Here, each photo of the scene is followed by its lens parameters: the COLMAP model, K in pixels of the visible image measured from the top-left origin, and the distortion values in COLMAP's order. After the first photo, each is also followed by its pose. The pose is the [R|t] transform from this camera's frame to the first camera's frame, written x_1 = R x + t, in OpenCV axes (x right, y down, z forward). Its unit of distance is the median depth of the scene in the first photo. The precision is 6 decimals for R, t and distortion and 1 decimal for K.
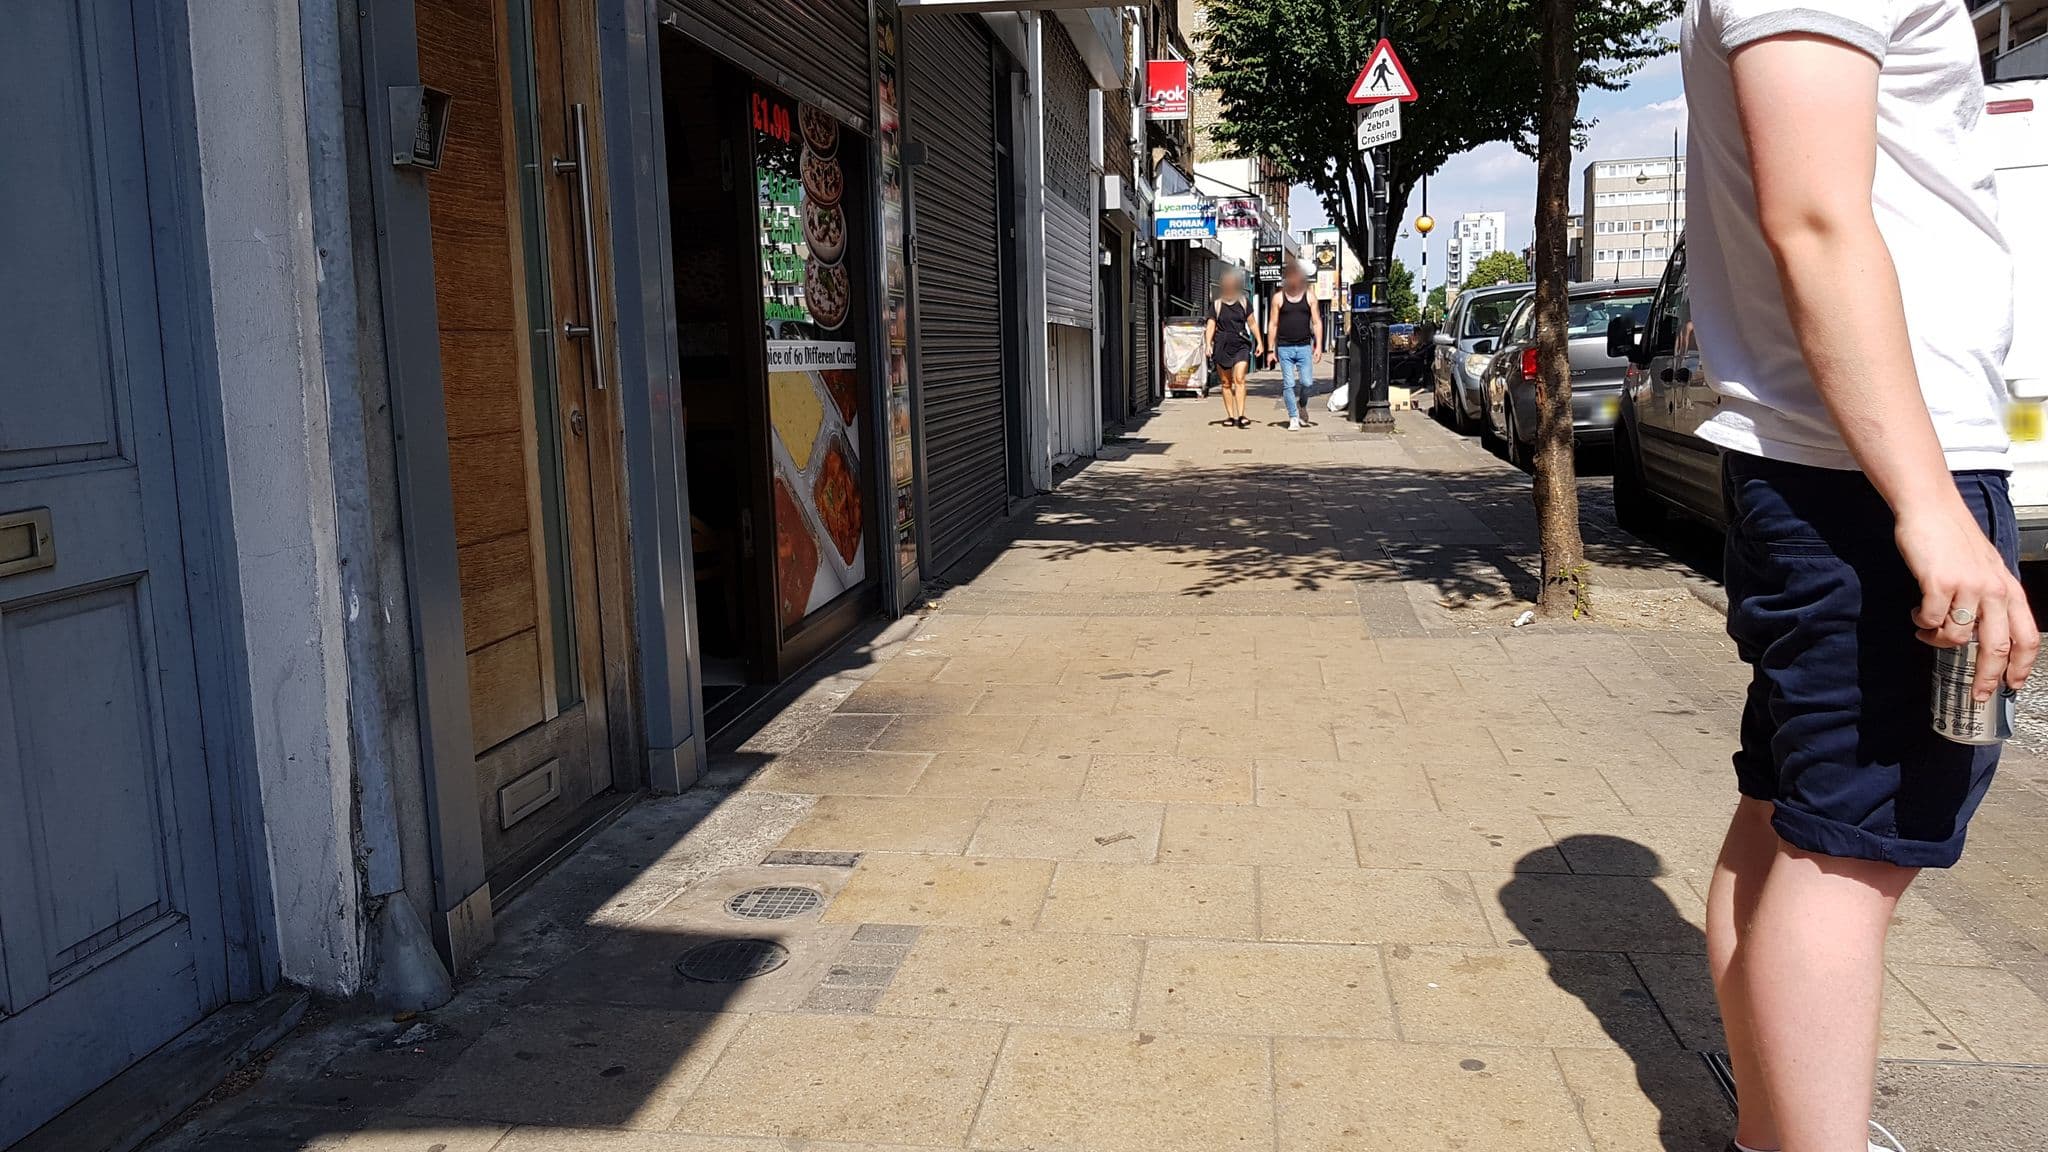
lens RADIAL K [[1526.3, 0, 1022.1], [0, 1526.3, 573.4], [0, 0, 1]] dist [-0.003886, -0.001467]
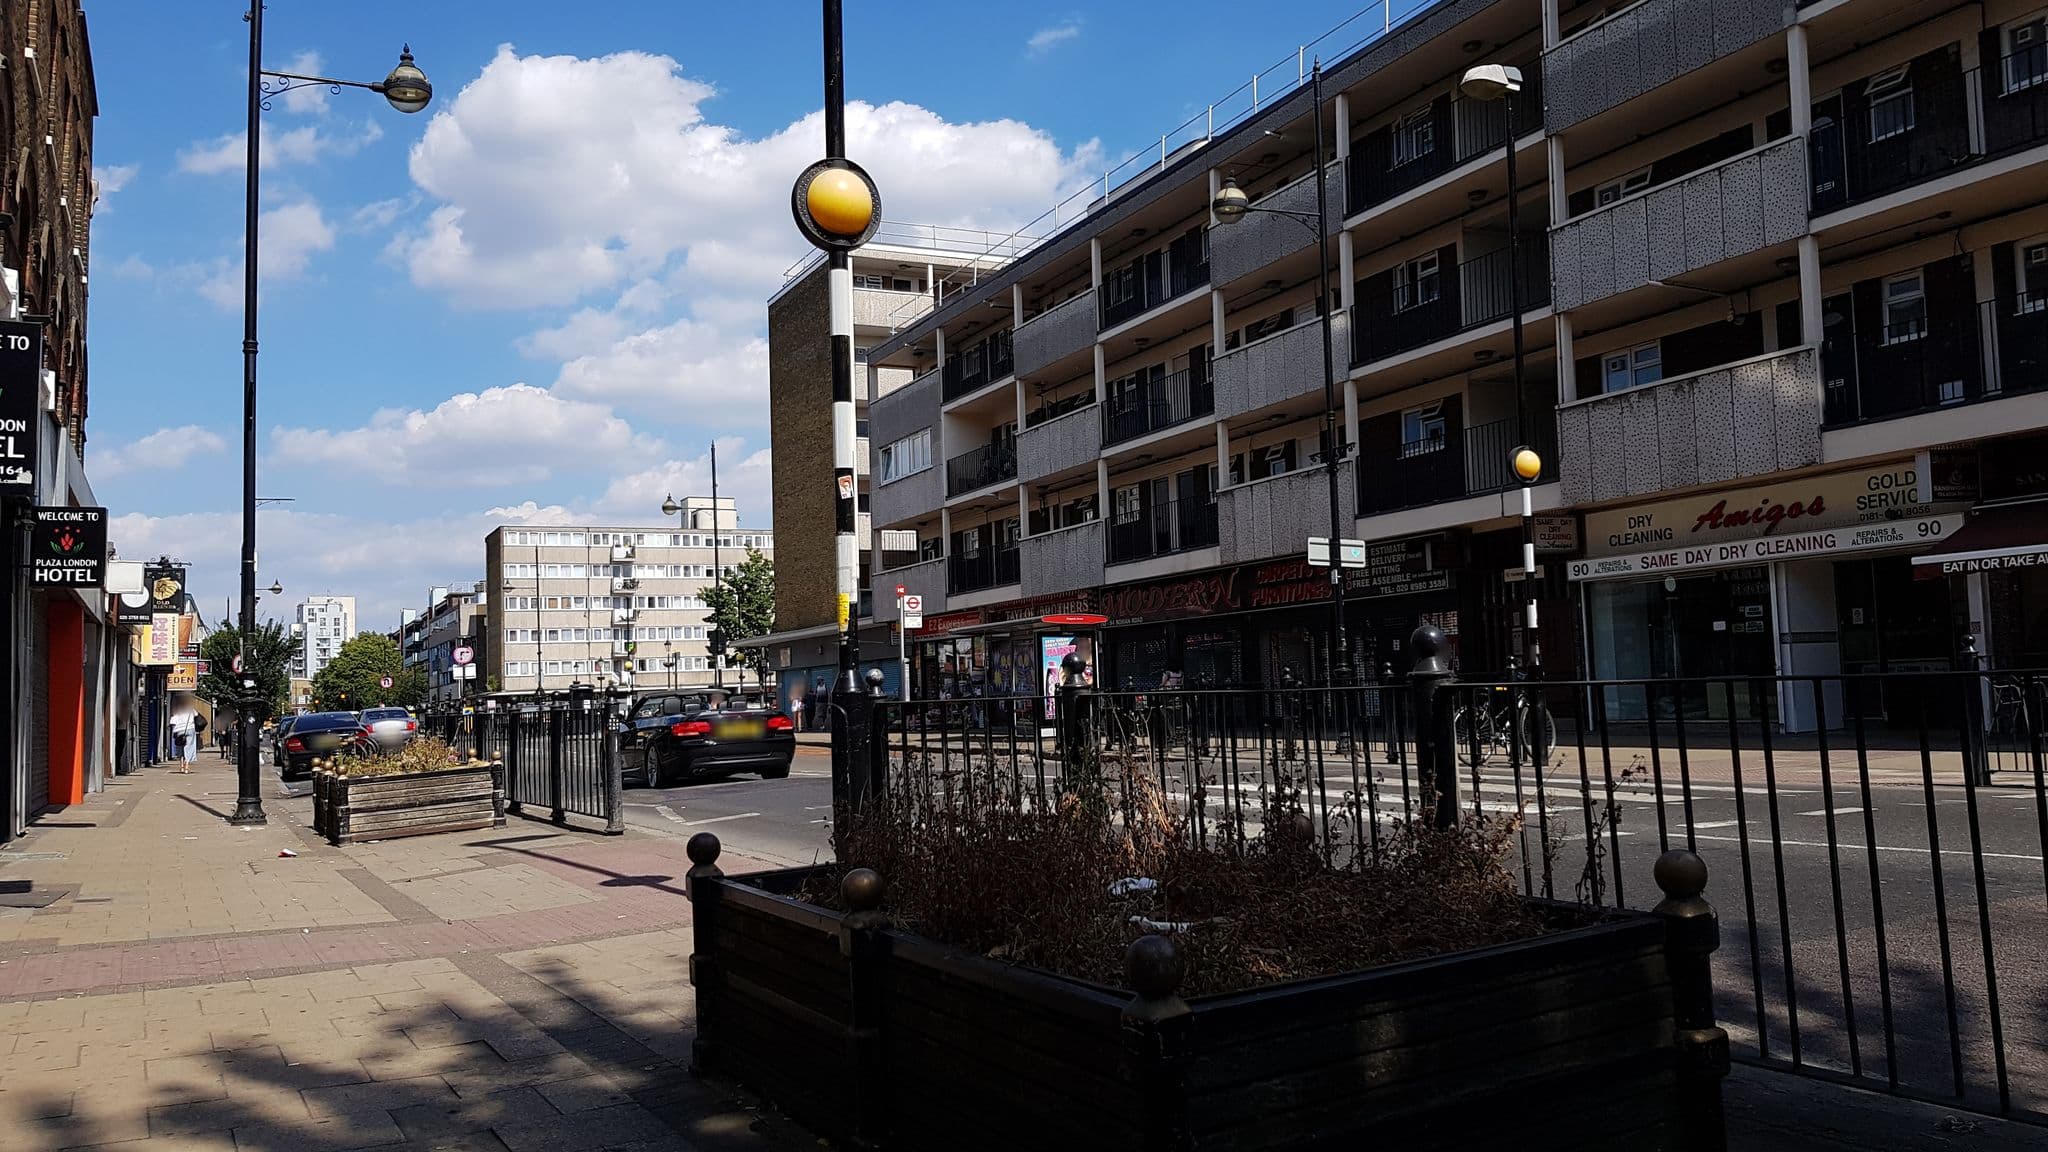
lens RADIAL K [[1526.3, 0, 1021.9], [0, 1526.3, 581.7], [0, 0, 1]] dist [-0.003886, -0.001467]
pose [[0.751184, 0.060057, 0.657355, 0.035489], [0.105273, 0.972207, -0.209121, -0.031504], [-0.651644, 0.226290, 0.723984, 0.201321]]
